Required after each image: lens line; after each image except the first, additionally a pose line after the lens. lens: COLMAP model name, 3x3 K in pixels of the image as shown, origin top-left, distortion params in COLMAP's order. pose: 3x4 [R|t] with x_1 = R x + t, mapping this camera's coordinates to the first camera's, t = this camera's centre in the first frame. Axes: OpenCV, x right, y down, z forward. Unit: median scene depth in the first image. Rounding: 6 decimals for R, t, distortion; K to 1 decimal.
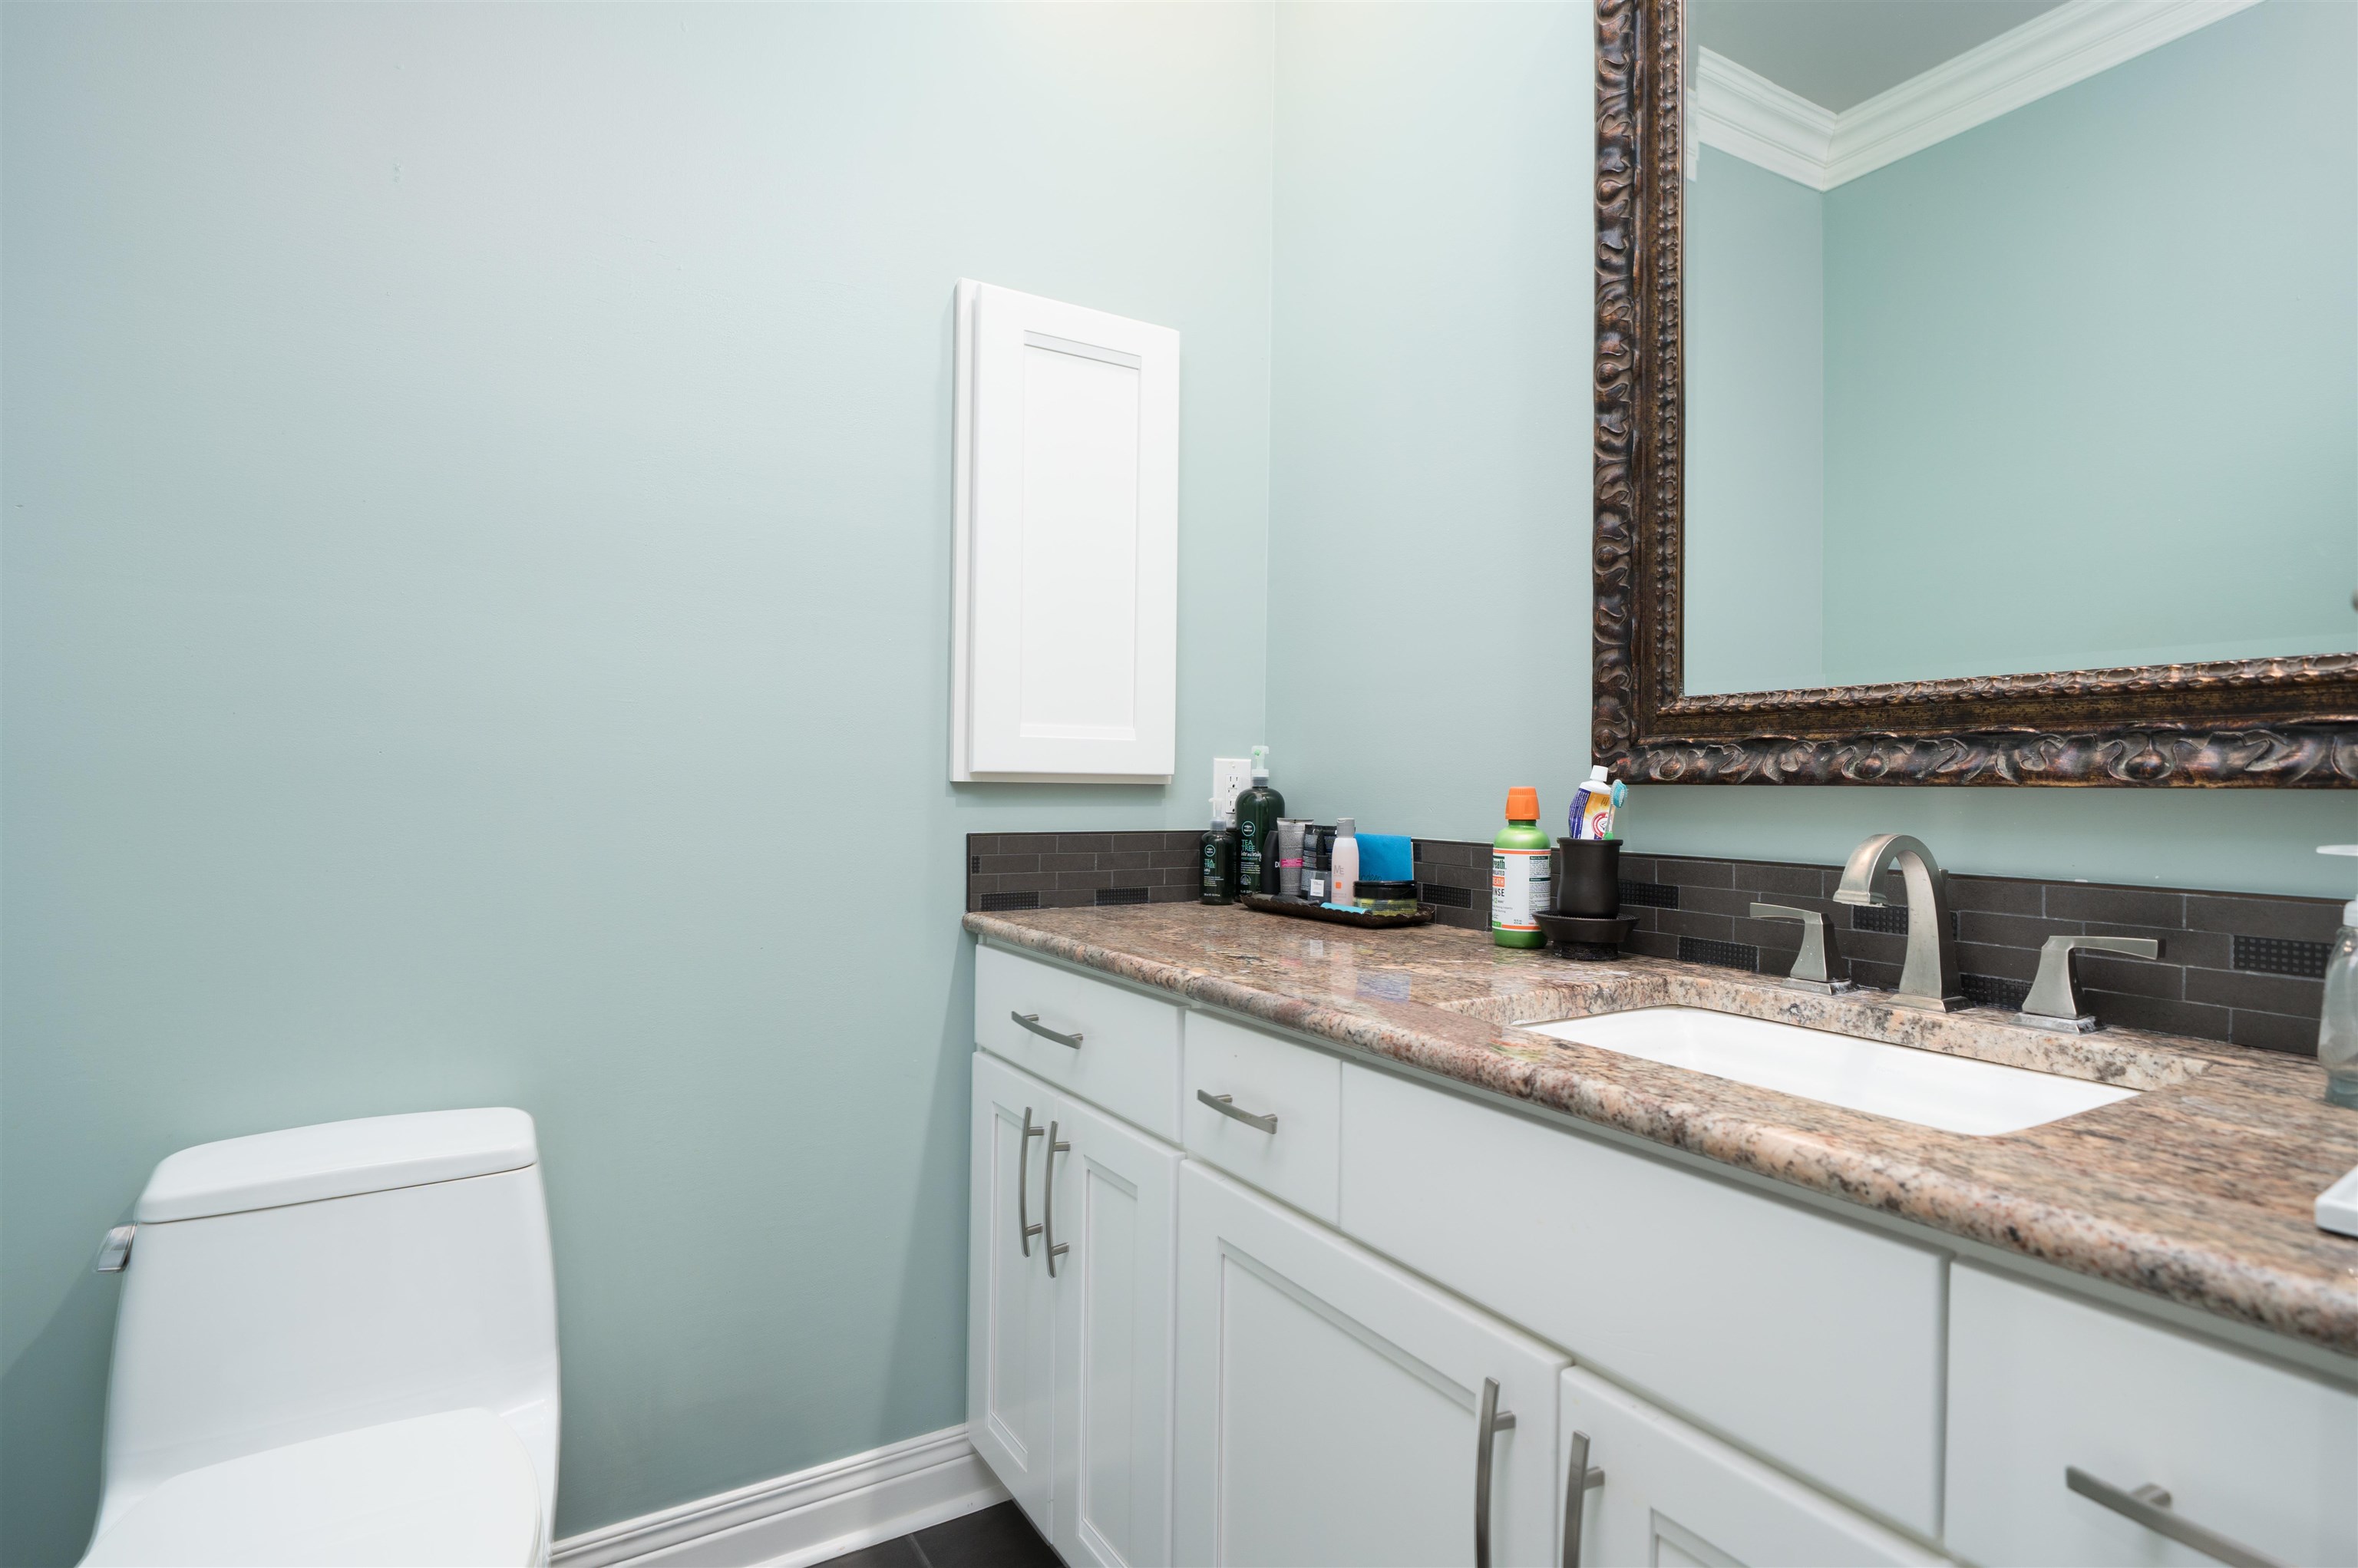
lens RADIAL K [[1142.6, 0, 1178.7], [0, 1142.6, 787.2], [0, 0, 1]] dist [-0.003807, -0.000288]
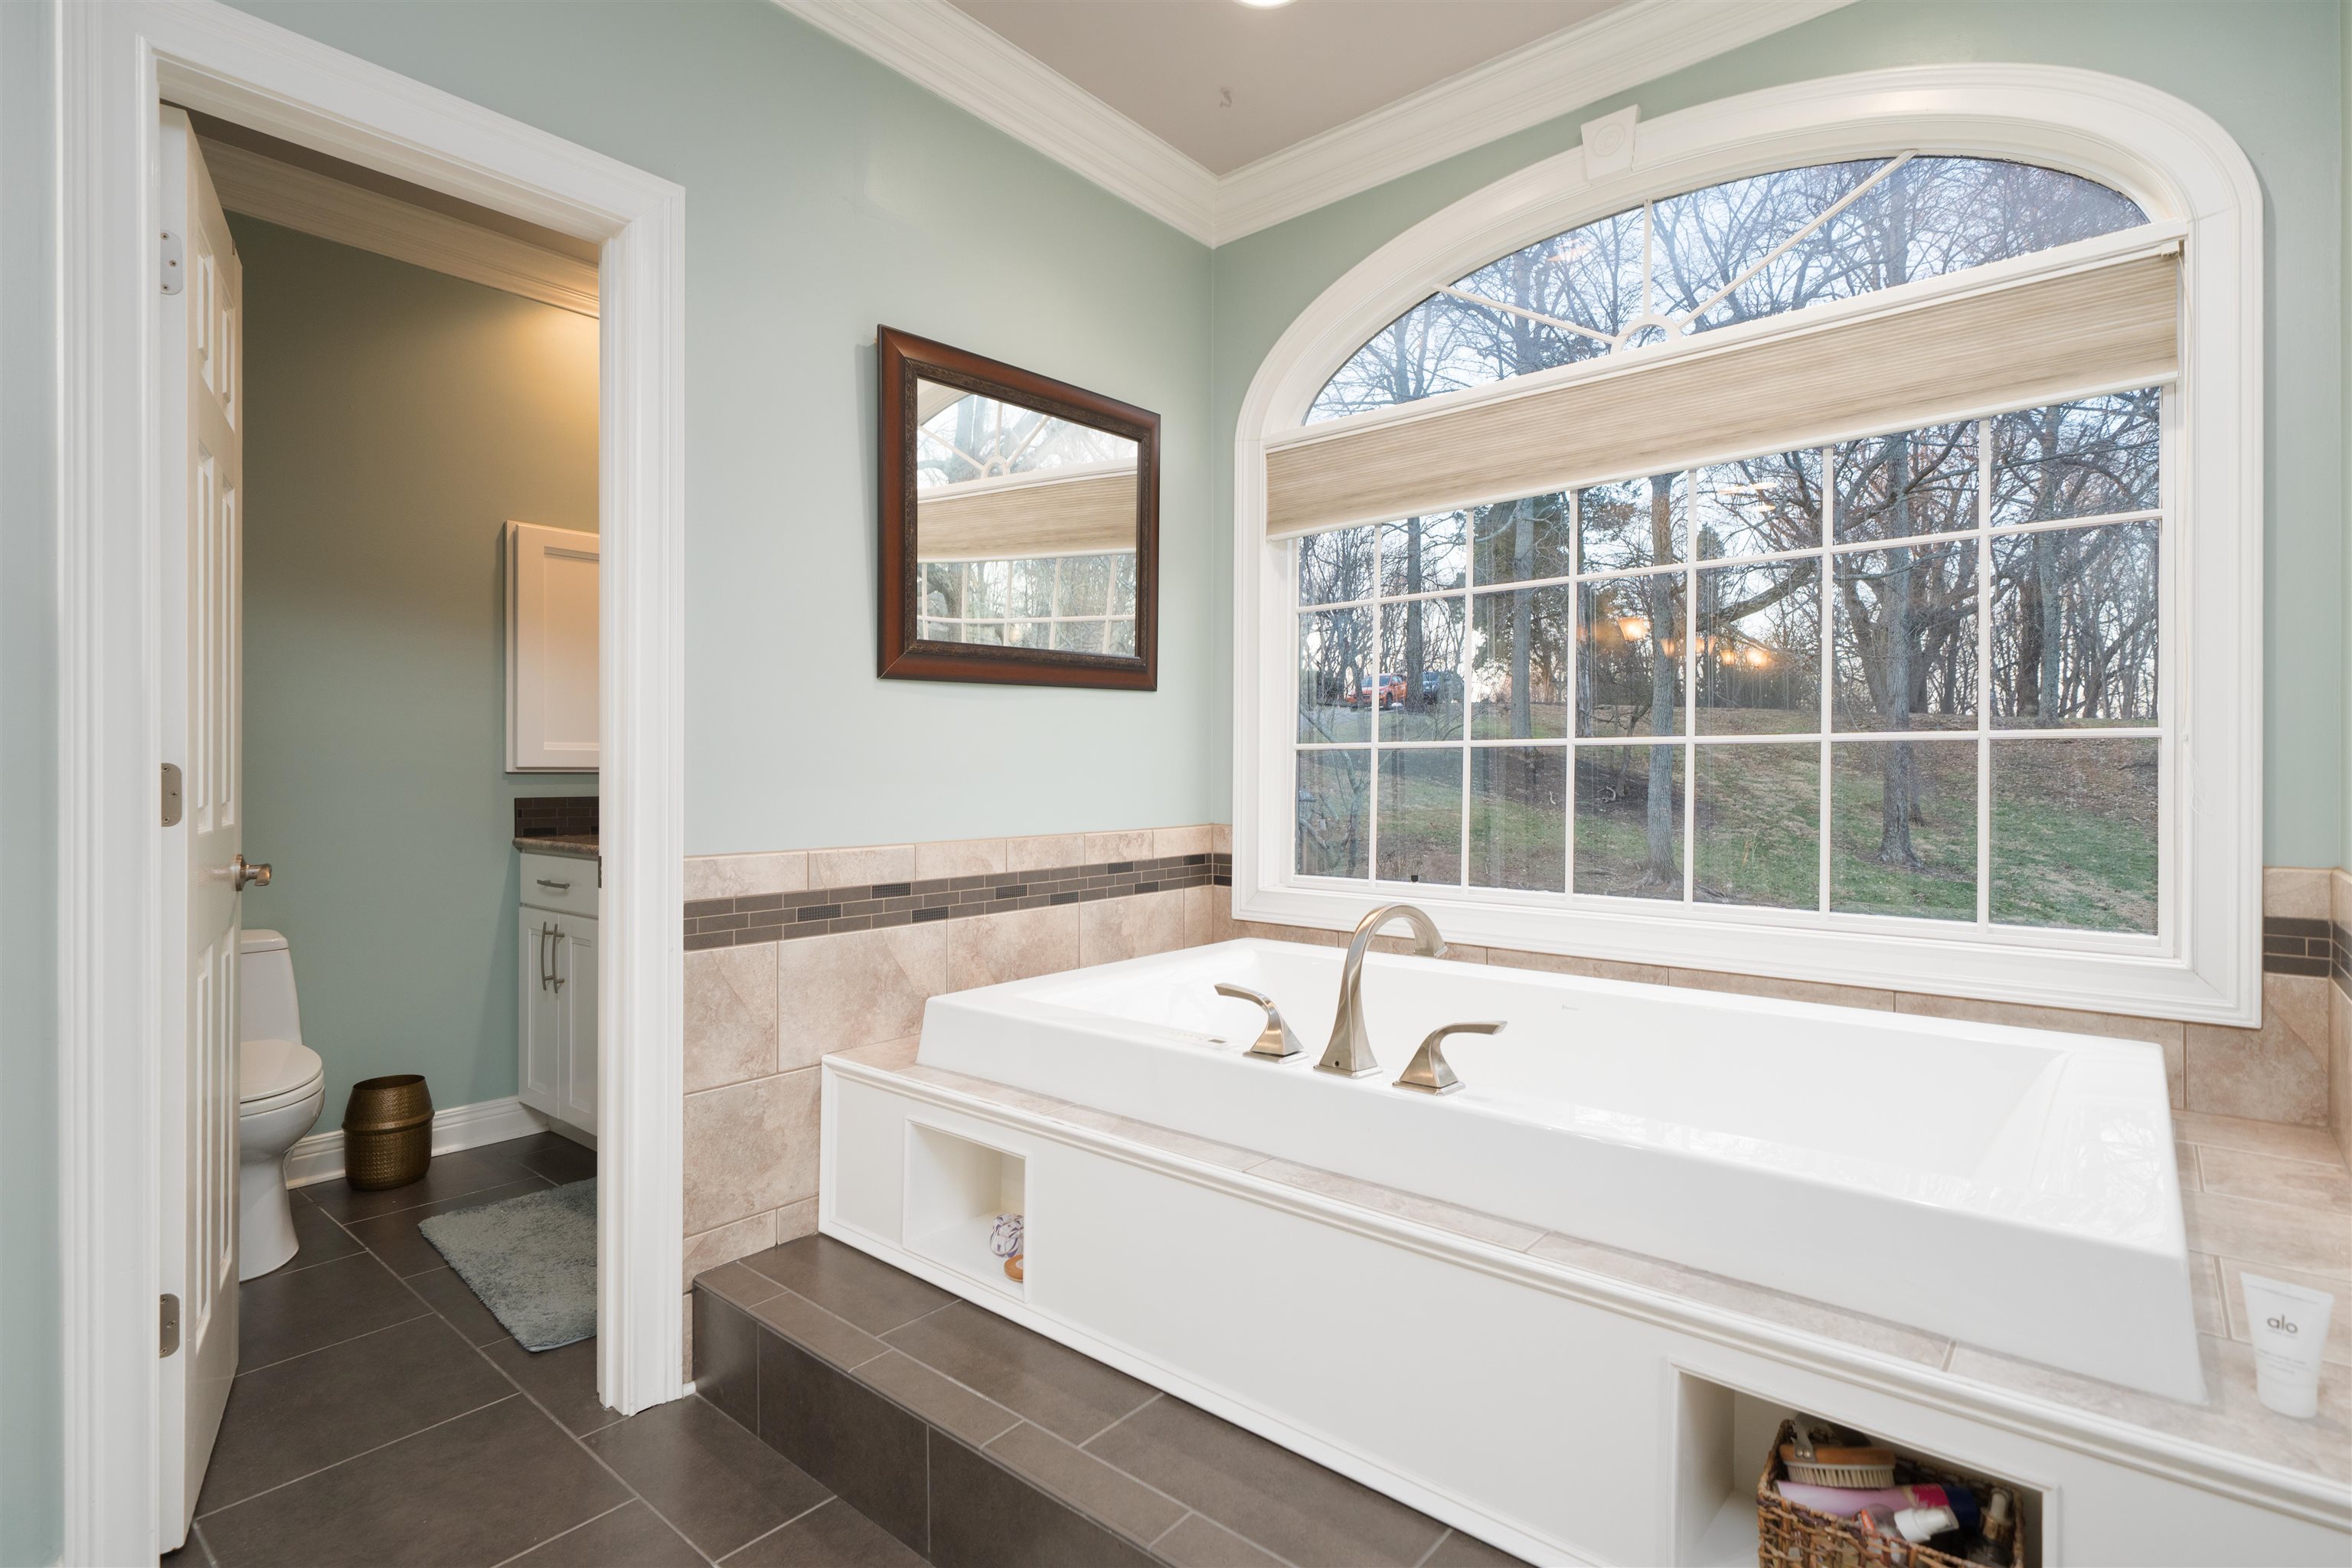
lens RADIAL K [[1139.8, 0, 1168.8], [0, 1139.8, 776.8], [0, 0, 1]] dist [-0.003807, -0.000288]
pose [[0.955779, -0.011120, 0.293876, 0.326687], [0.008562, 0.999913, 0.009990, -0.006396], [-0.293962, -0.007032, 0.955791, -1.250913]]
